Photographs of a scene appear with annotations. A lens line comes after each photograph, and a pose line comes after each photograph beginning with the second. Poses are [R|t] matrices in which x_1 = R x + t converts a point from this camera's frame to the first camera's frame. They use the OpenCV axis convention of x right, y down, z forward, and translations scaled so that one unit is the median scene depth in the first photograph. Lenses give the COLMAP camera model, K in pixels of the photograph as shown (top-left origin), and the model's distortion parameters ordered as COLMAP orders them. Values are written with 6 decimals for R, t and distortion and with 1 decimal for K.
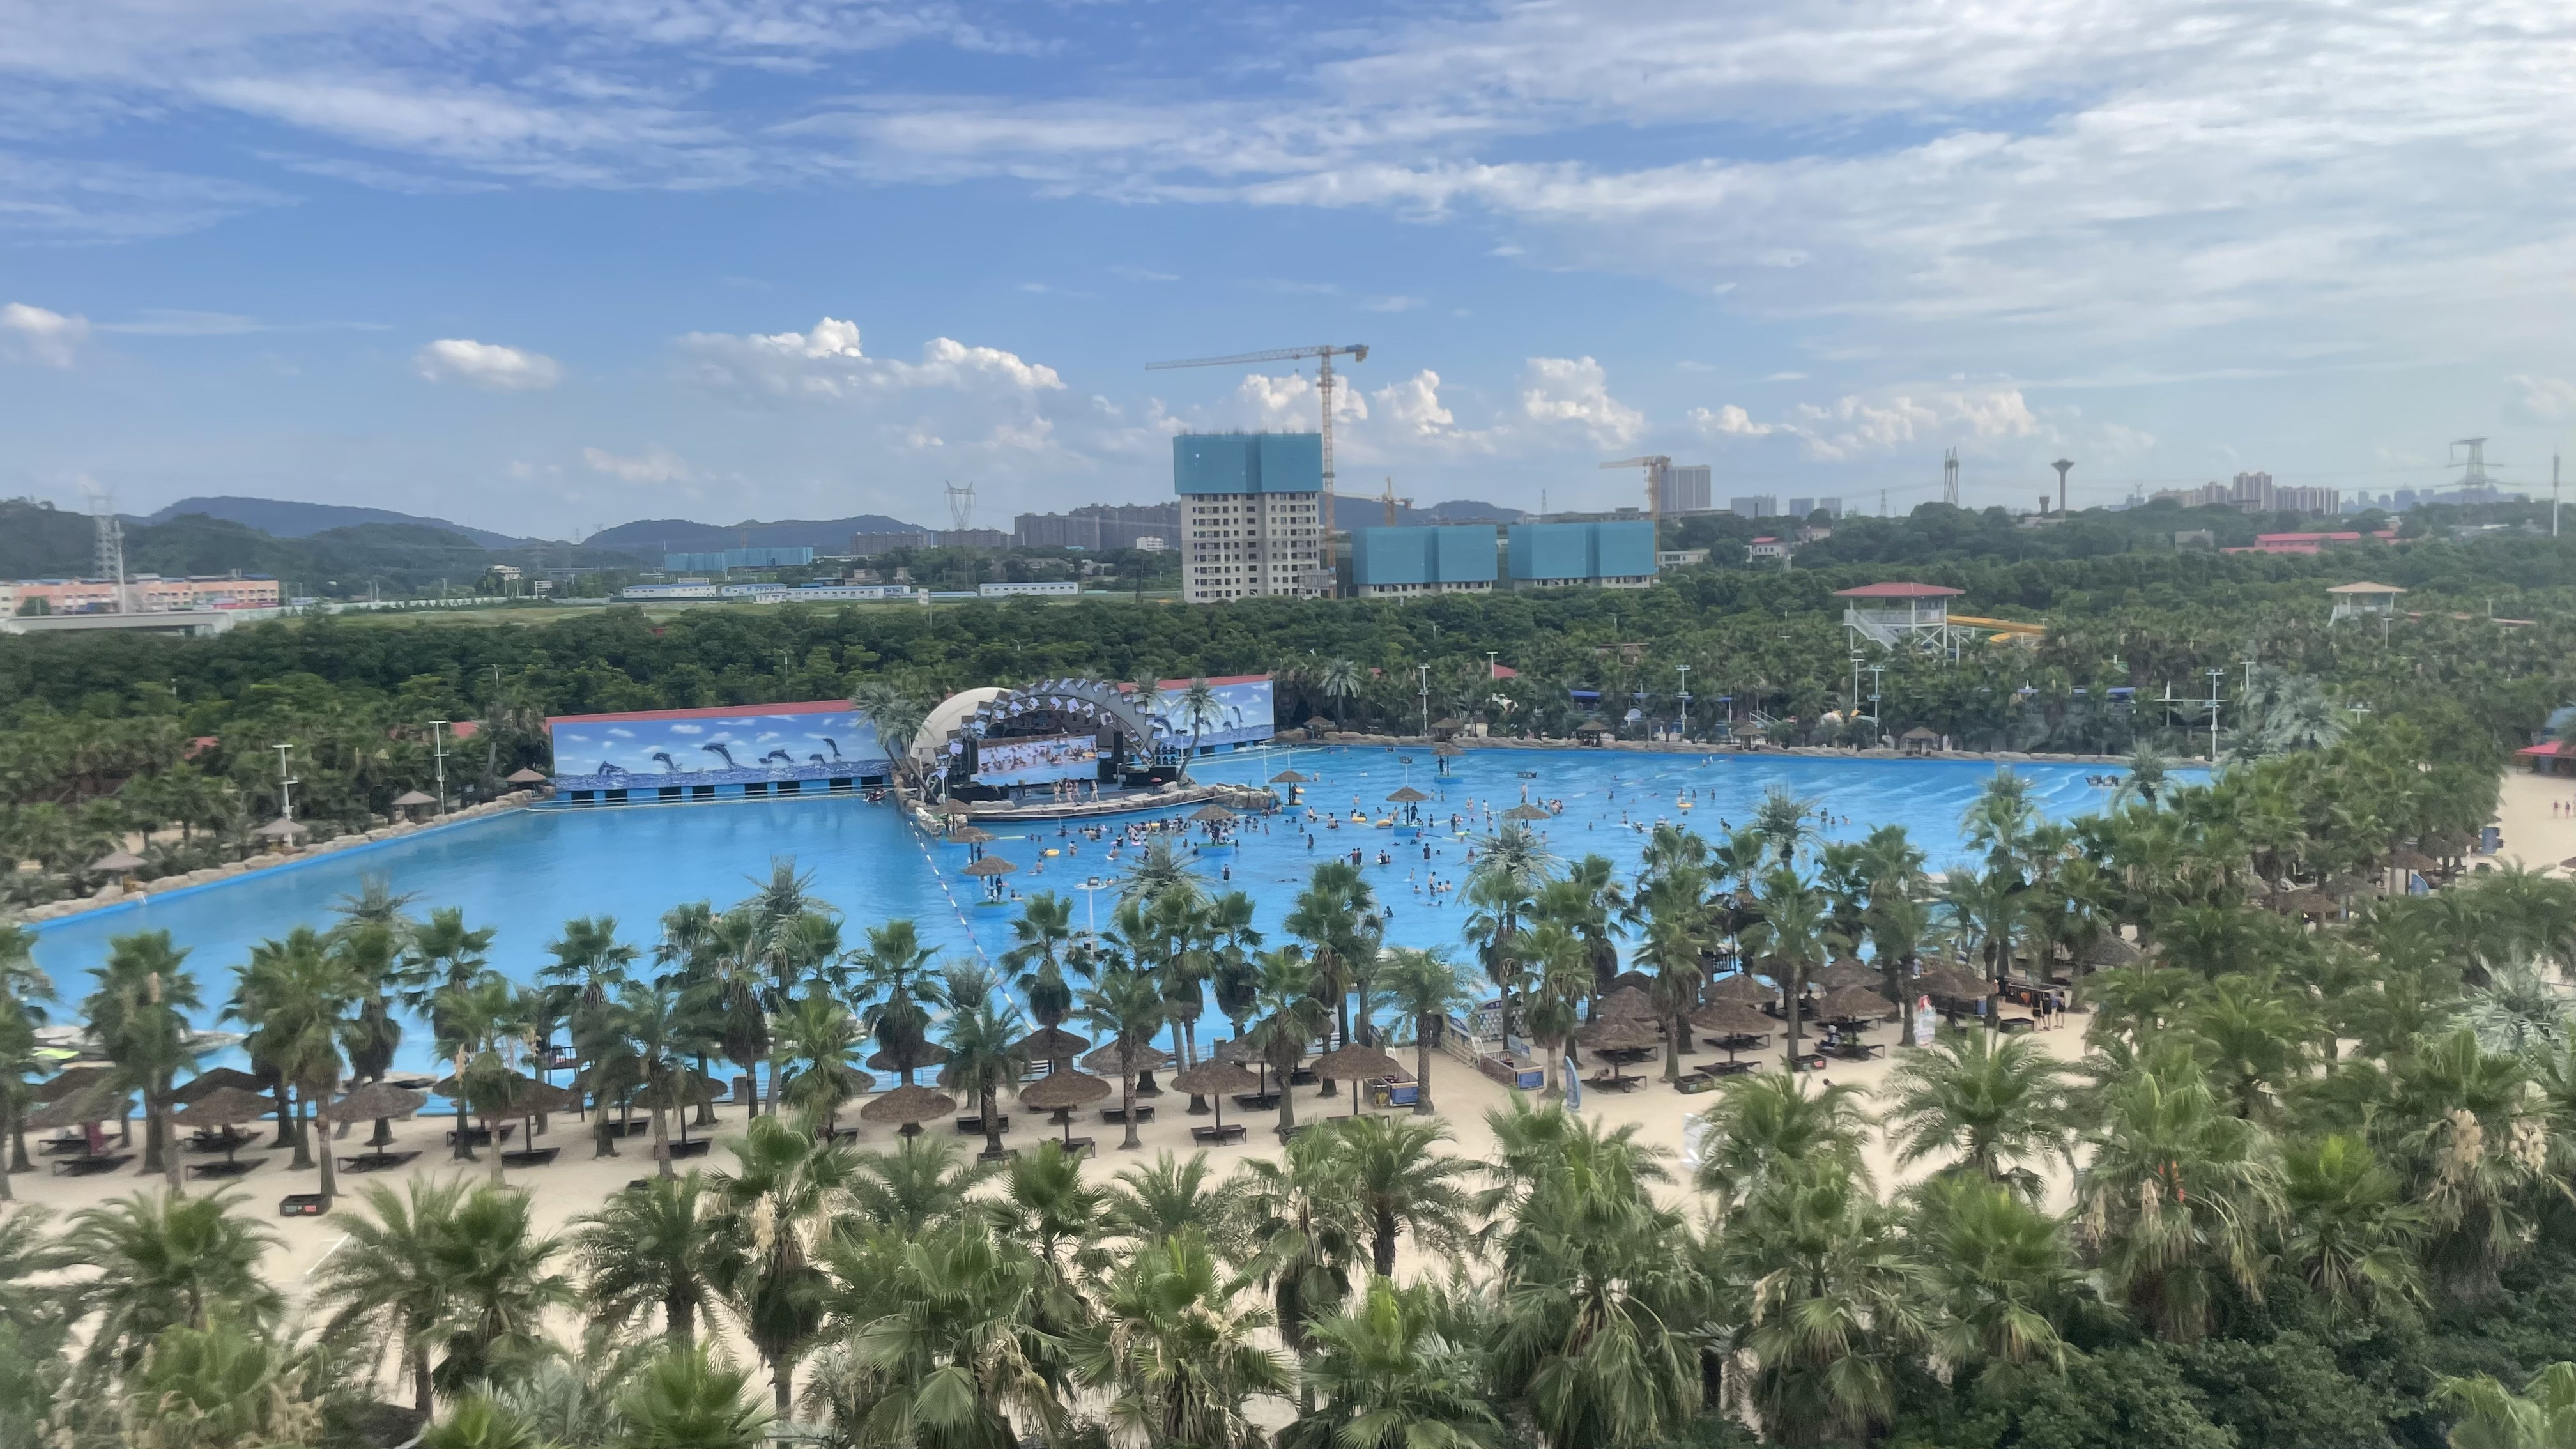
lens RADIAL K [[1909.8, 0, 1288.0], [0, 1909.8, 724.5], [0, 0, 1]] dist [0.064718, -0.072155]
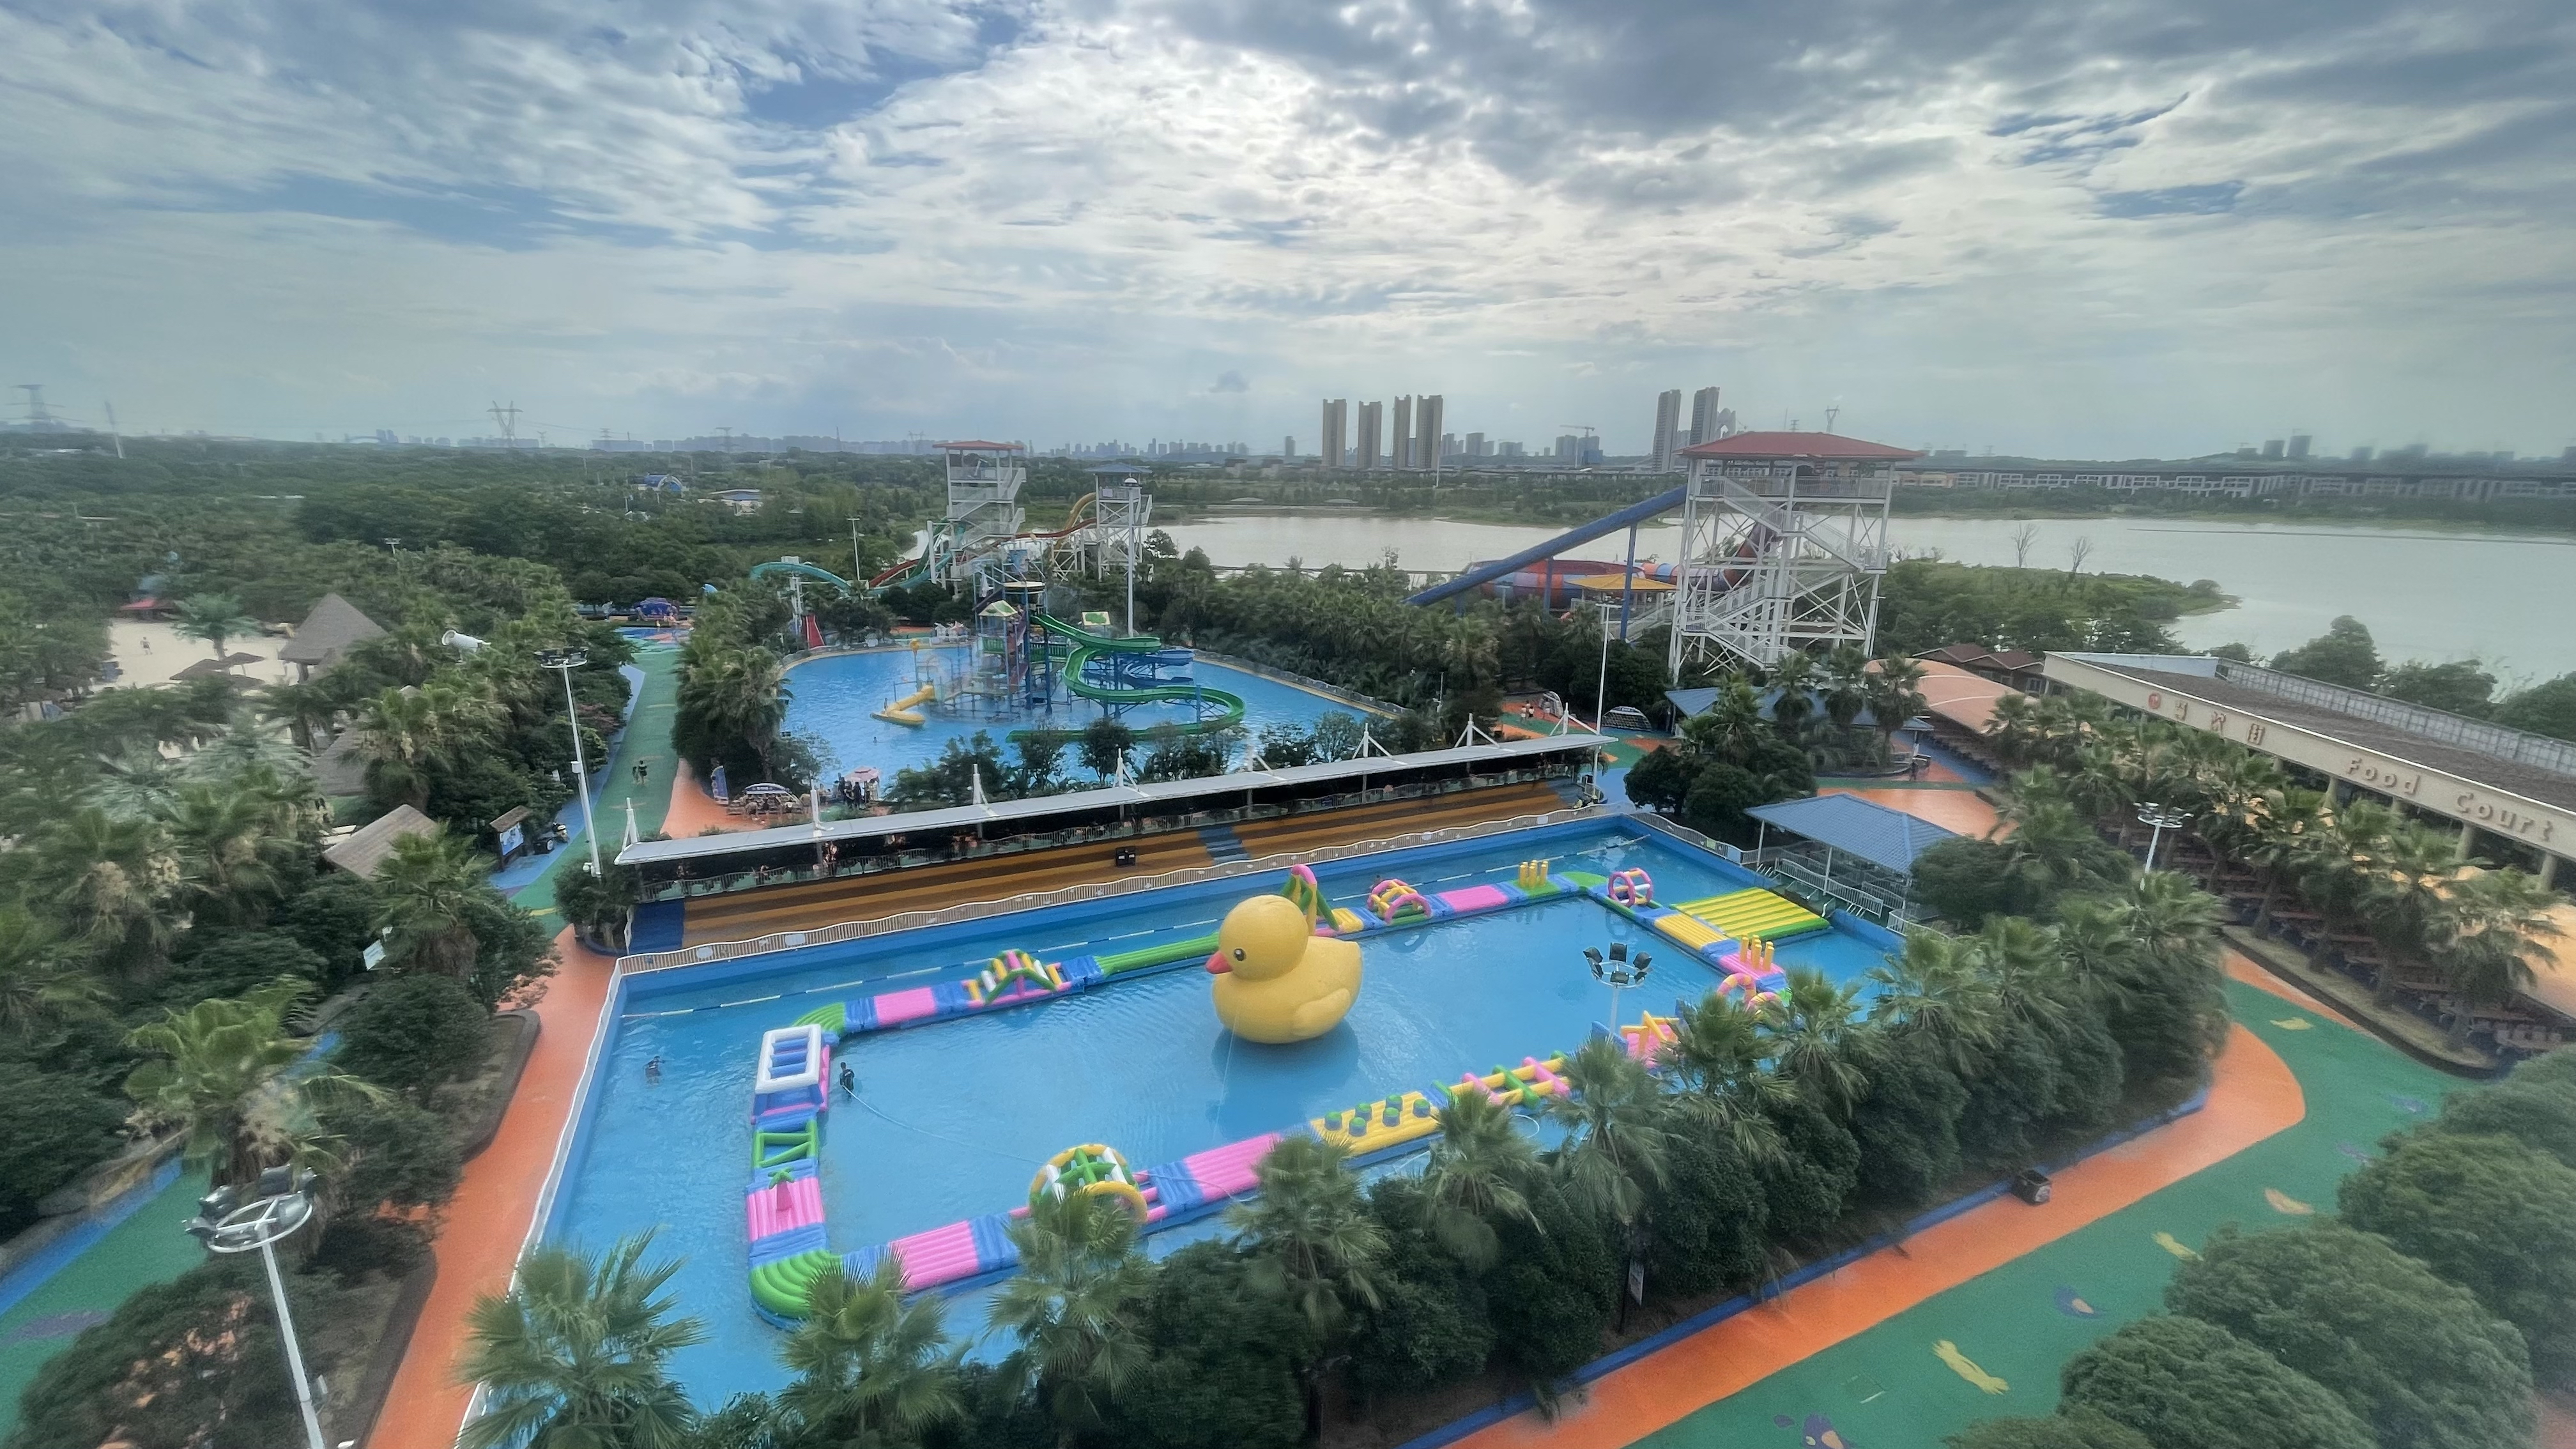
lens RADIAL K [[1012.1, 0, 1273.4], [0, 1012.1, 715.4], [0, 0, 1]] dist [0.008185, -0.006453]
pose [[0.175332, -0.207170, 0.962465, 0.178093], [0.066538, 0.977867, 0.198365, -0.001575], [-0.982258, 0.029261, 0.185236, -0.009349]]
